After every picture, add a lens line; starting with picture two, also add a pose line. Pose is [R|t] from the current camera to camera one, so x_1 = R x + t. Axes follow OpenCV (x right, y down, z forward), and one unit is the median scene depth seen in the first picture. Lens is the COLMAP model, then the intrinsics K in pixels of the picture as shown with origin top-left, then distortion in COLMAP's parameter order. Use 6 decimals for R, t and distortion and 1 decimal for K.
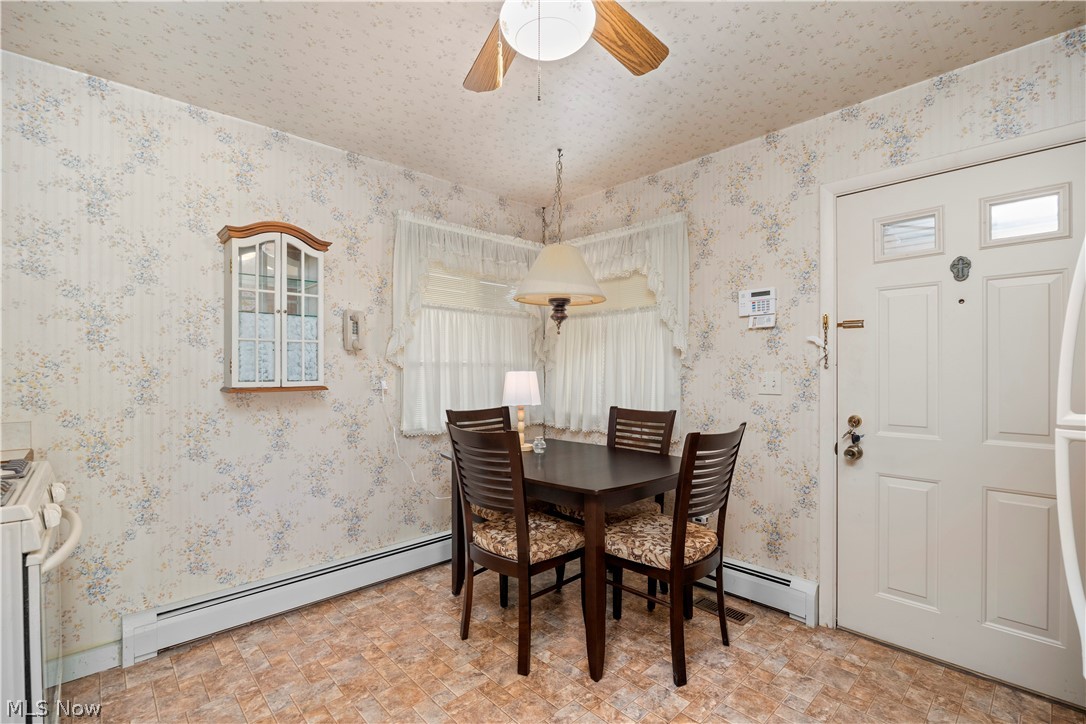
lens RADIAL K [[492.9, 0, 543.5], [0, 492.9, 365.7], [0, 0, 1]] dist [-0.000869, -0.000115]
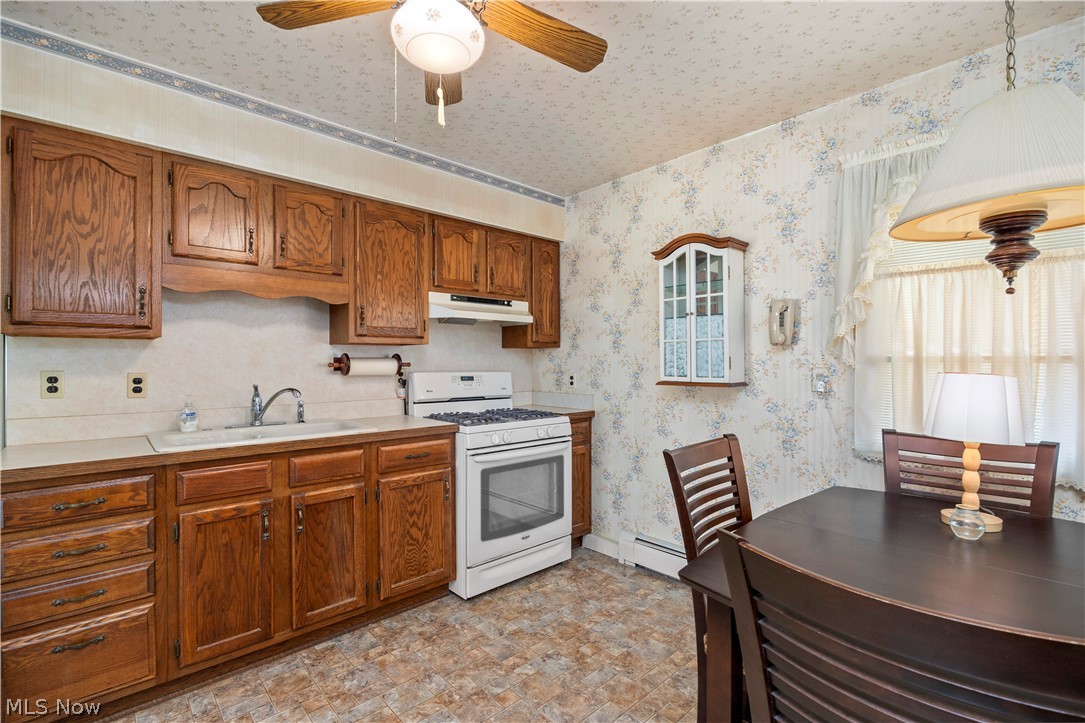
lens RADIAL K [[484.3, 0, 542.5], [0, 484.3, 361.5], [0, 0, 1]] dist [-0.000613, -0.000013]
pose [[0.000087, -0.003918, -0.999992, 0.550137], [0.004151, 0.999984, -0.003917, -0.000115], [0.999991, -0.004151, 0.000104, 0.655028]]
